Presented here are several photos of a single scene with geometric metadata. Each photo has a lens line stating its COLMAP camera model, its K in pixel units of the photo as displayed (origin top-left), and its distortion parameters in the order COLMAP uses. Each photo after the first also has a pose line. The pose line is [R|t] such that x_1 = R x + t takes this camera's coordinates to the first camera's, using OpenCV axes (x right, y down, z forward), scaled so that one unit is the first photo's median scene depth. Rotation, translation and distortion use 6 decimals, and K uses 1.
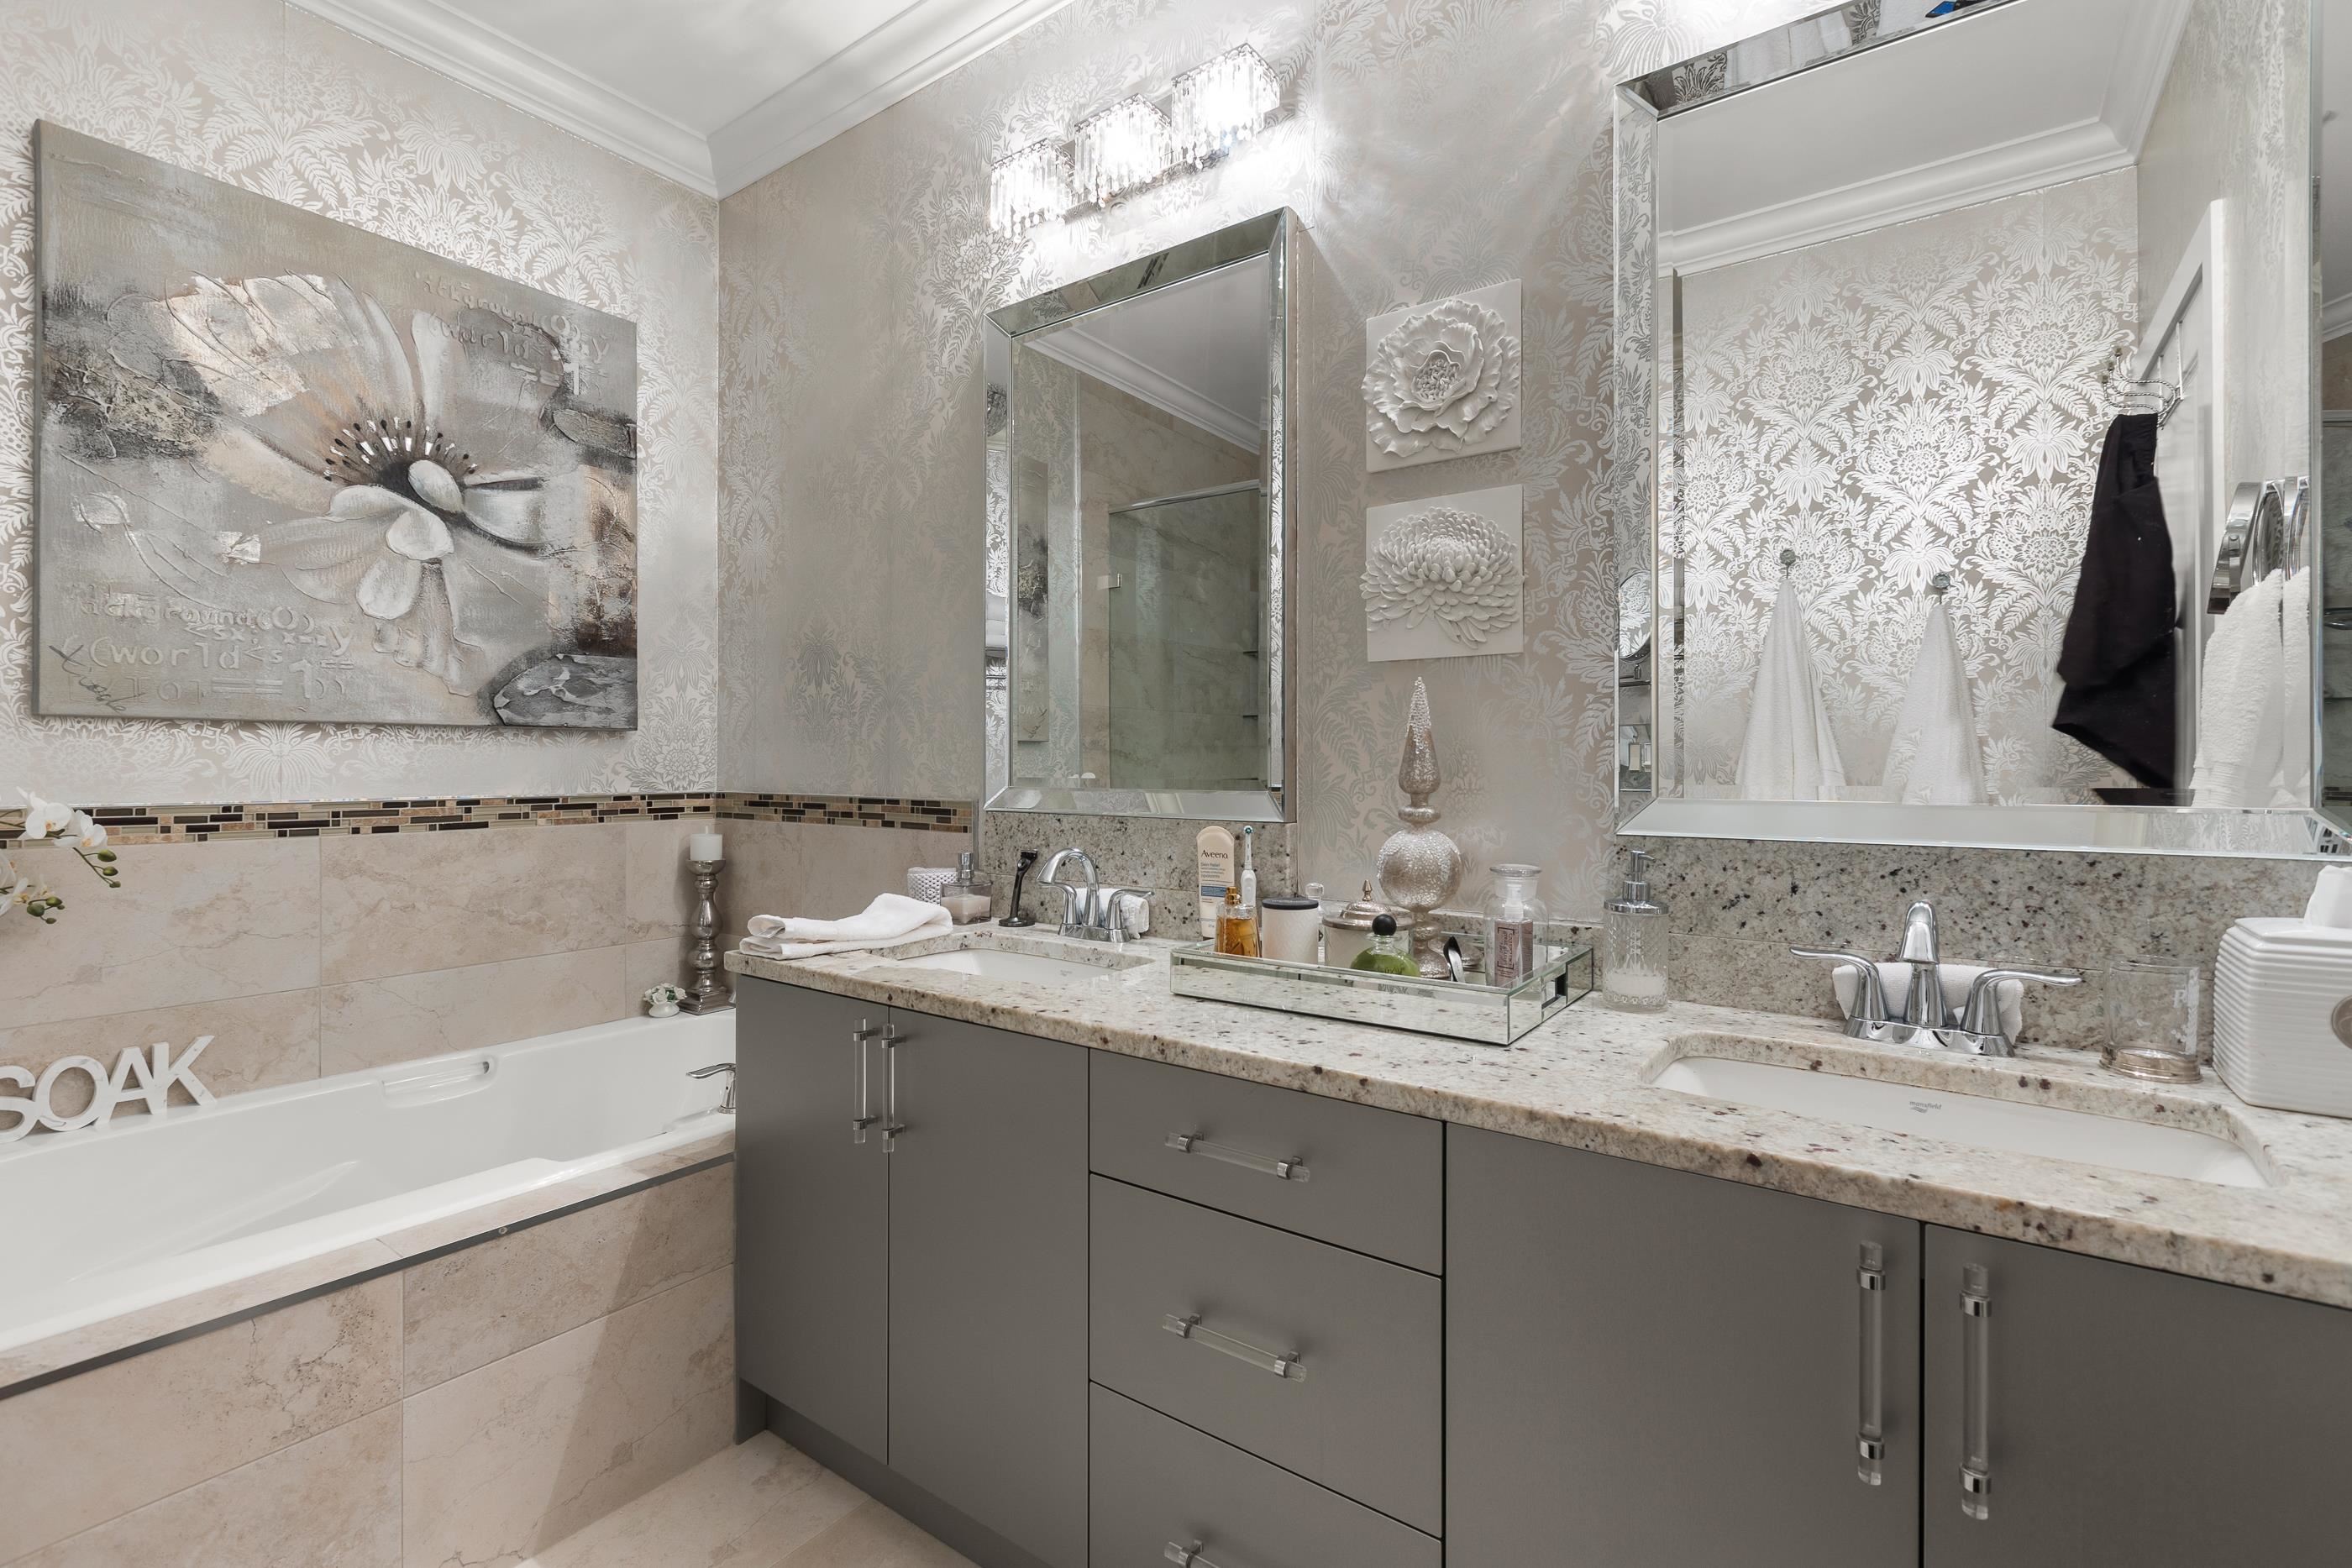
lens RADIAL K [[1053.9, 0, 1182.1], [0, 1053.9, 768.8], [0, 0, 1]] dist [0.000266, -0.000308]
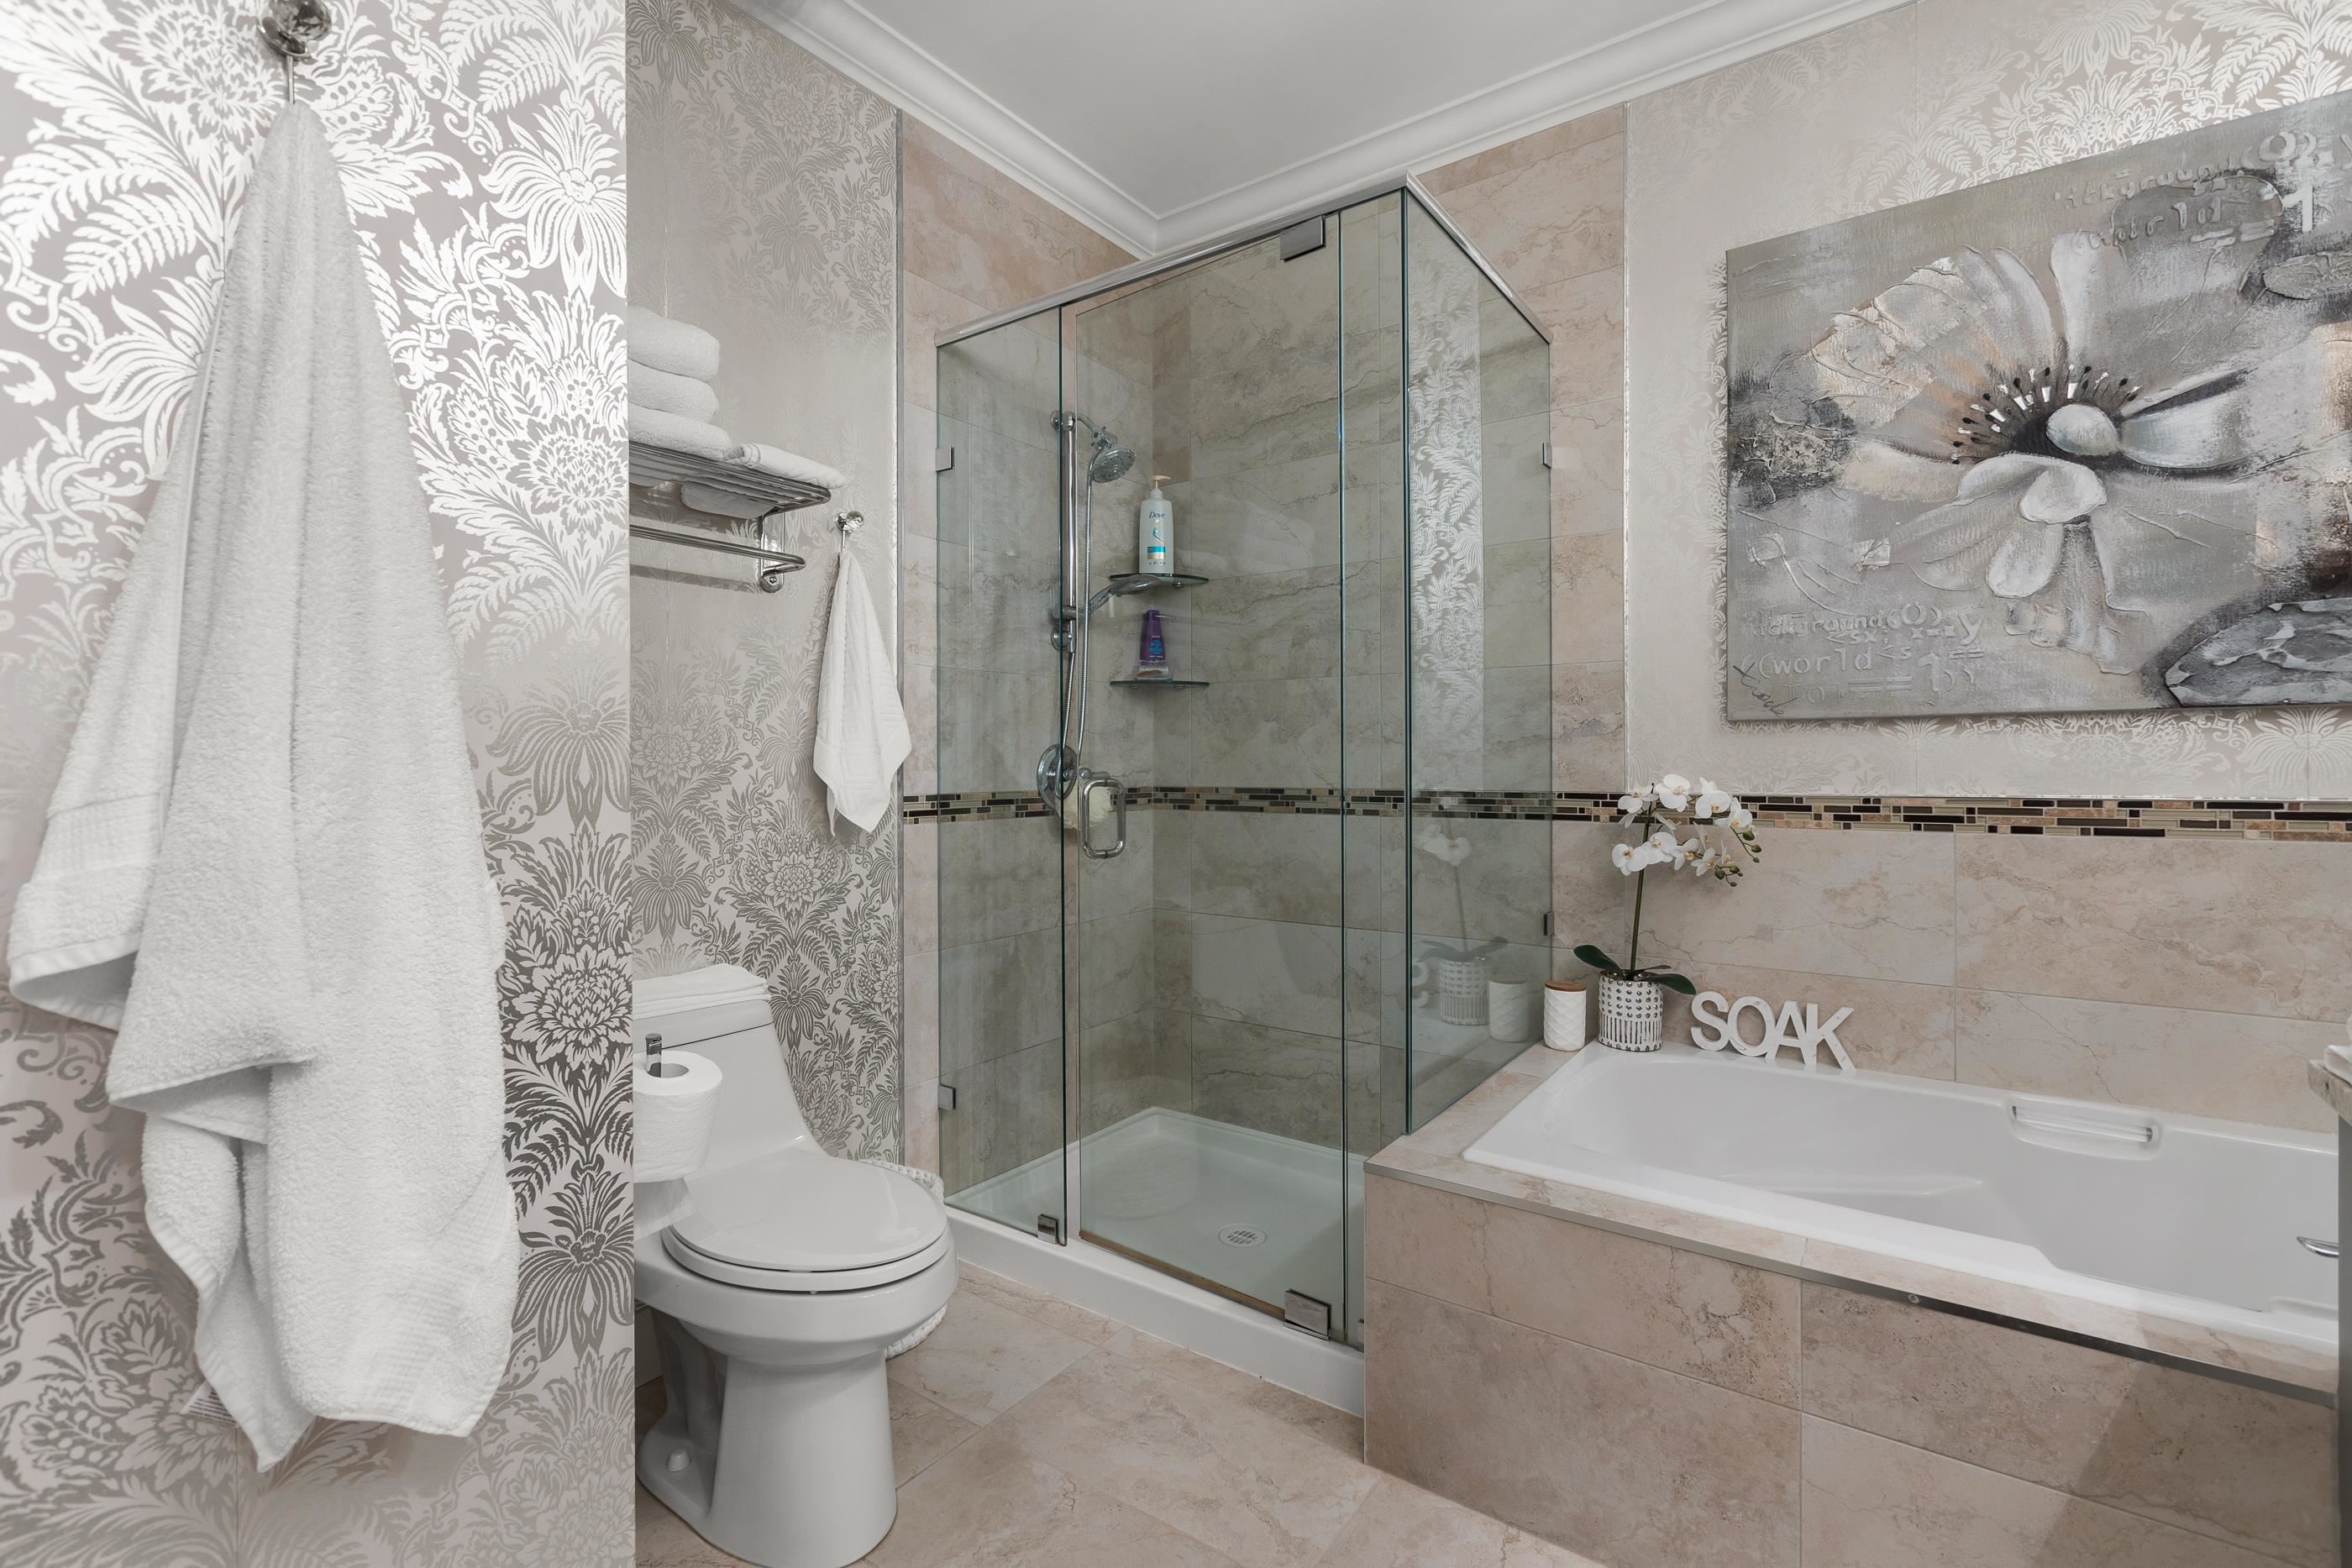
lens RADIAL K [[1053.9, 0, 1182.1], [0, 1053.9, 768.8], [0, 0, 1]] dist [0.000266, -0.000308]
pose [[-0.006075, 0.004078, -0.999973, 0.156329], [0.001854, 0.999990, 0.004067, -0.000013], [0.999980, -0.001830, -0.006083, 0.290357]]
